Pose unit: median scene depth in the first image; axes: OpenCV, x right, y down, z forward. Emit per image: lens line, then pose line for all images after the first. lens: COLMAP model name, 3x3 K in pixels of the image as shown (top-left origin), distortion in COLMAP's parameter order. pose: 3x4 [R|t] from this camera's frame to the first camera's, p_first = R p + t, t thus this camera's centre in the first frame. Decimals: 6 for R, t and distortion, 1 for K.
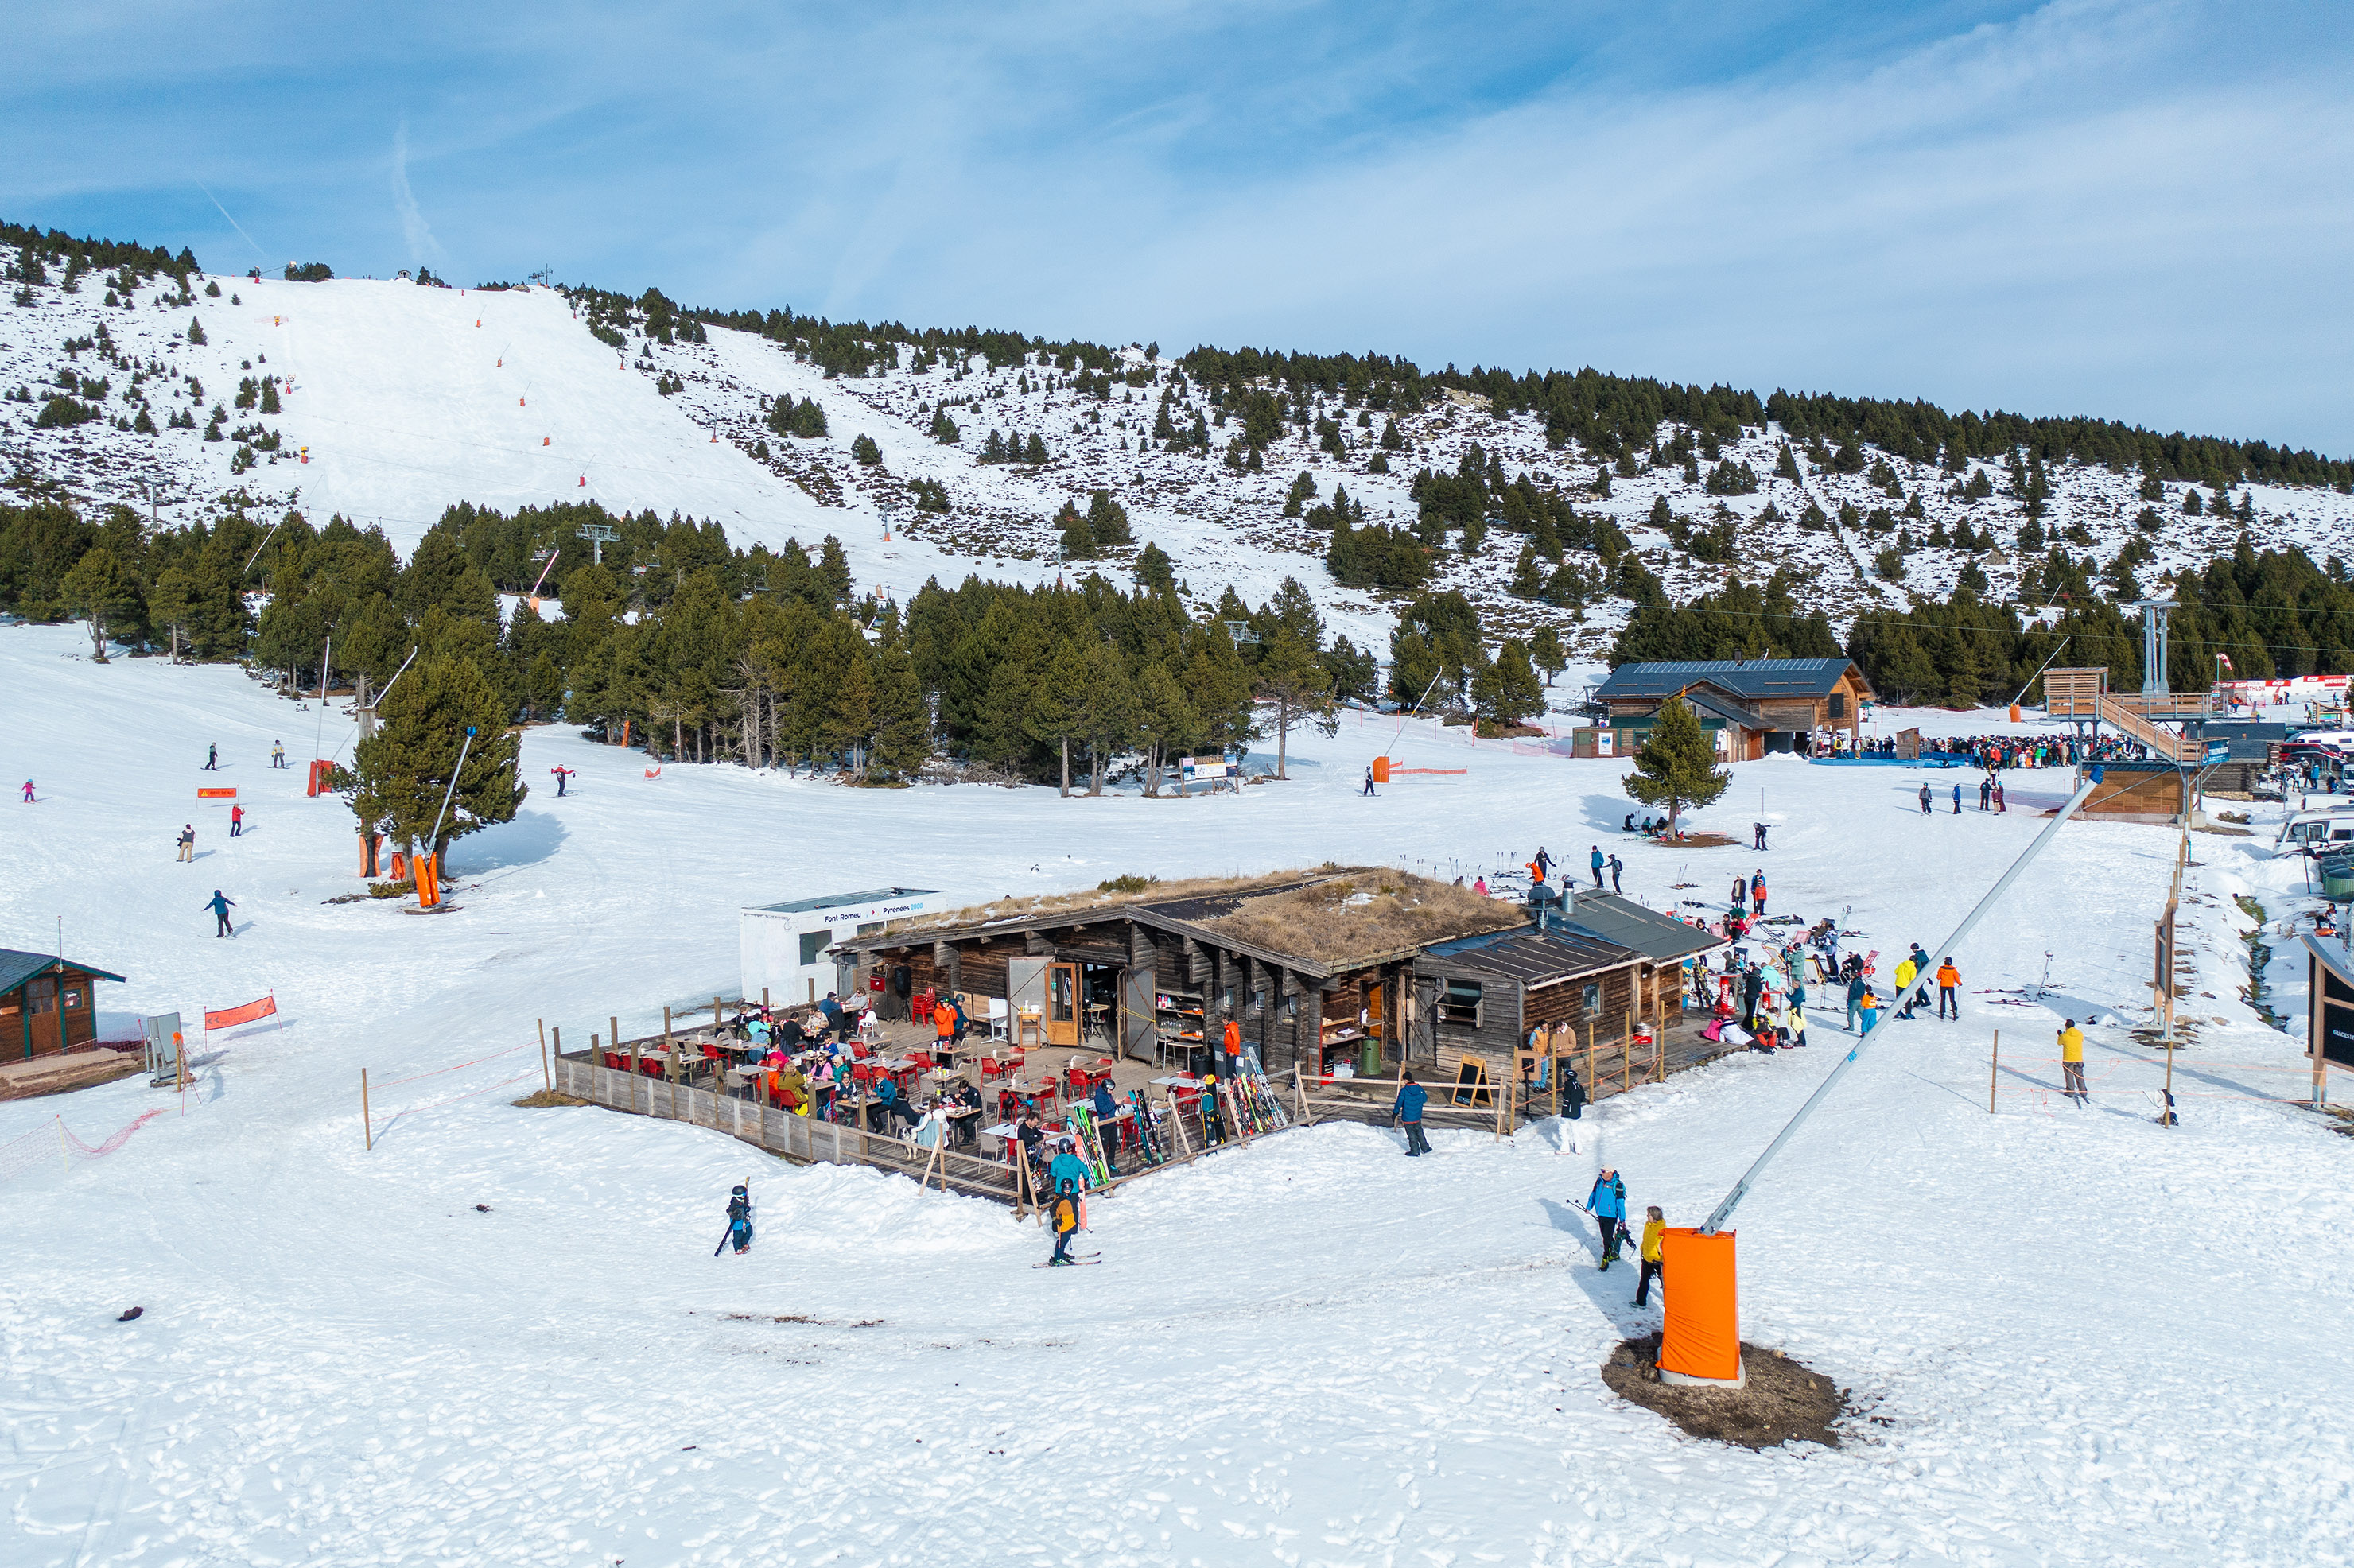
lens RADIAL K [[1909.7, 0, 1175.9], [0, 1909.7, 782.5], [0, 0, 1]] dist [0.001134, 0.000899]
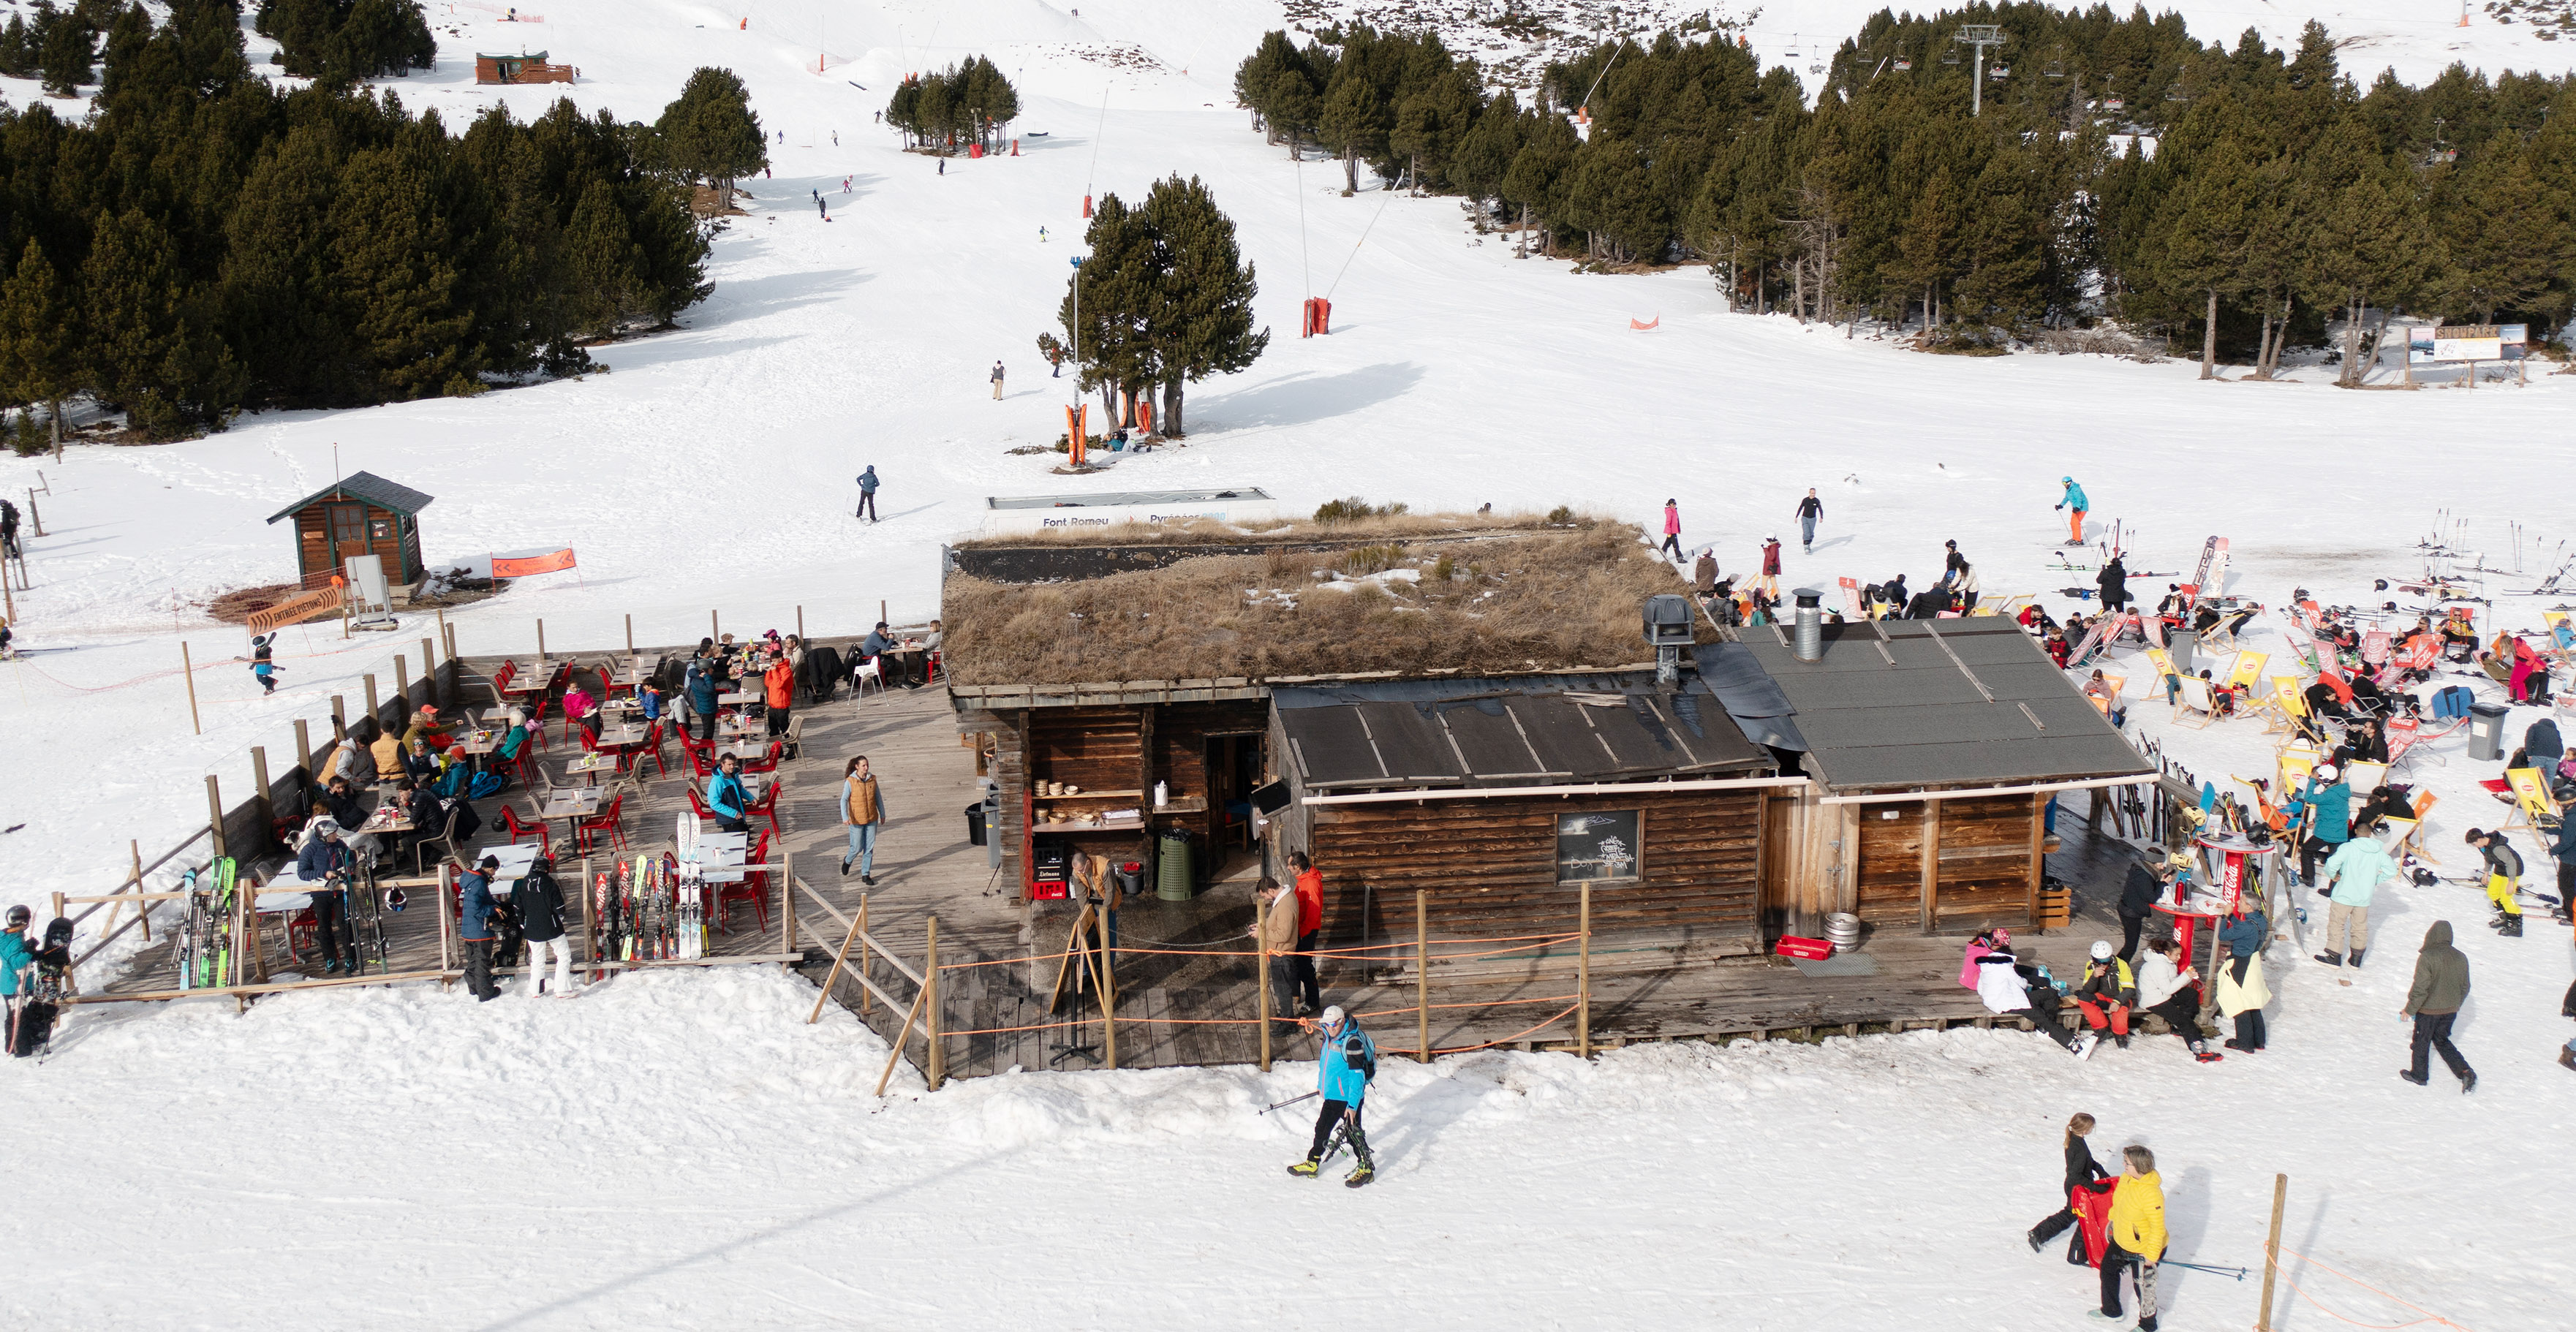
lens RADIAL K [[2042.2, 0, 1289.7], [0, 2042.2, 671.5], [0, 0, 1]] dist [0.007132, -0.001230]
pose [[0.744916, 0.143506, -0.651542, 0.185576], [-0.036204, 0.983848, 0.175307, -0.005851], [0.666176, -0.107000, 0.738079, 0.220724]]
